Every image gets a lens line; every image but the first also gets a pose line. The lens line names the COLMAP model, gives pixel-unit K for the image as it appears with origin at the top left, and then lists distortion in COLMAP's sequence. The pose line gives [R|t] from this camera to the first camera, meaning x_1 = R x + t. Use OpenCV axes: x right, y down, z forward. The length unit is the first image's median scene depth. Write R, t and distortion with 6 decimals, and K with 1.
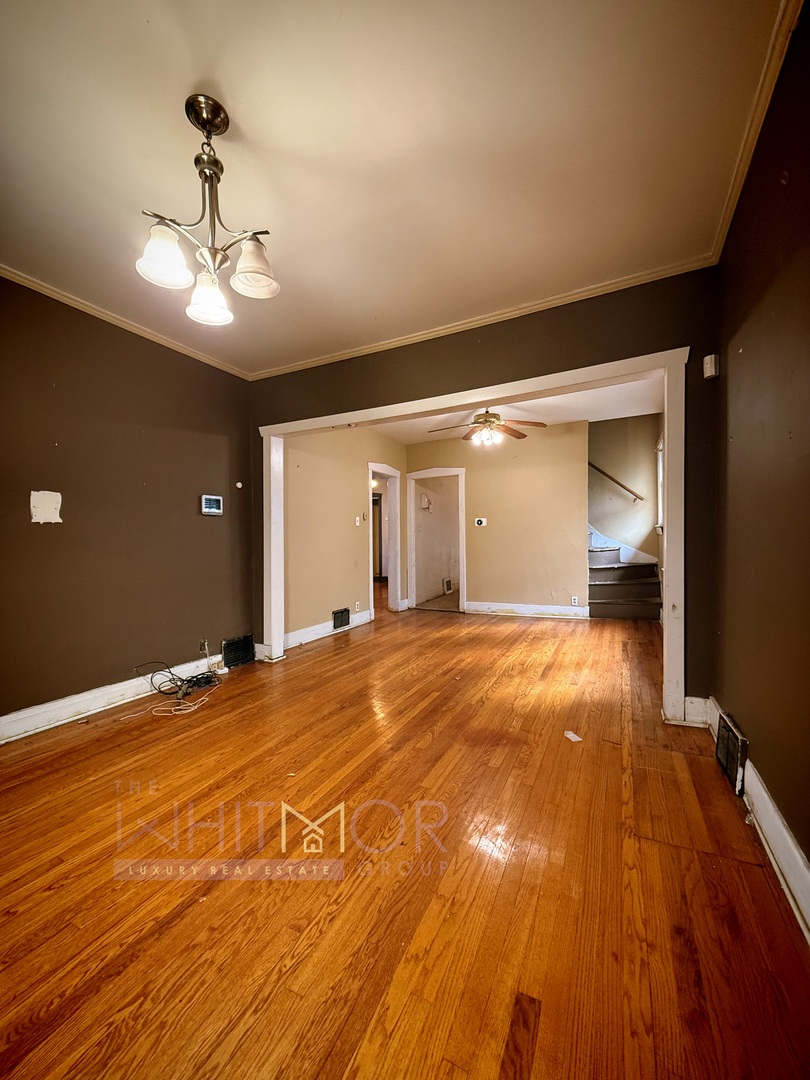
lens RADIAL K [[431.1, 0, 402.8], [0, 431.1, 539.4], [0, 0, 1]] dist [0.000160, 0.000495]
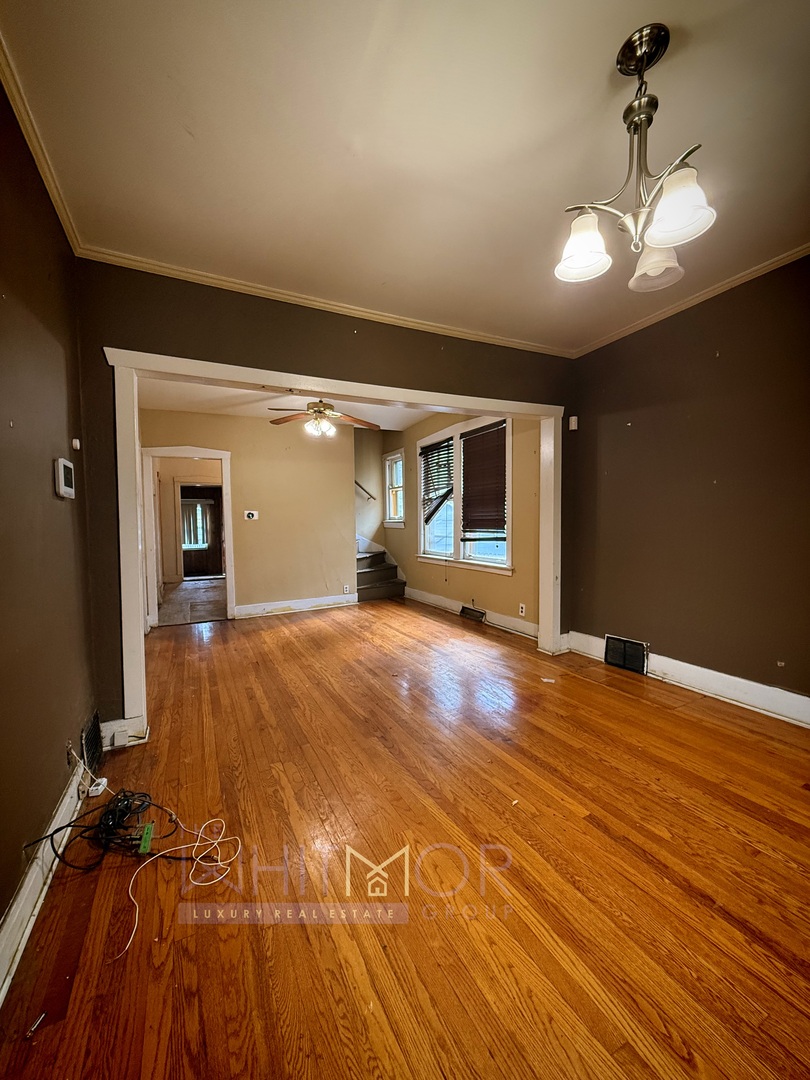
lens RADIAL K [[431.1, 0, 406.2], [0, 431.1, 539.0], [0, 0, 1]] dist [0.000160, 0.000495]
pose [[0.591013, -0.026859, 0.806214, -0.612371], [0.012167, 0.999629, 0.024384, -0.015045], [-0.806570, -0.004602, 0.591121, 0.364382]]
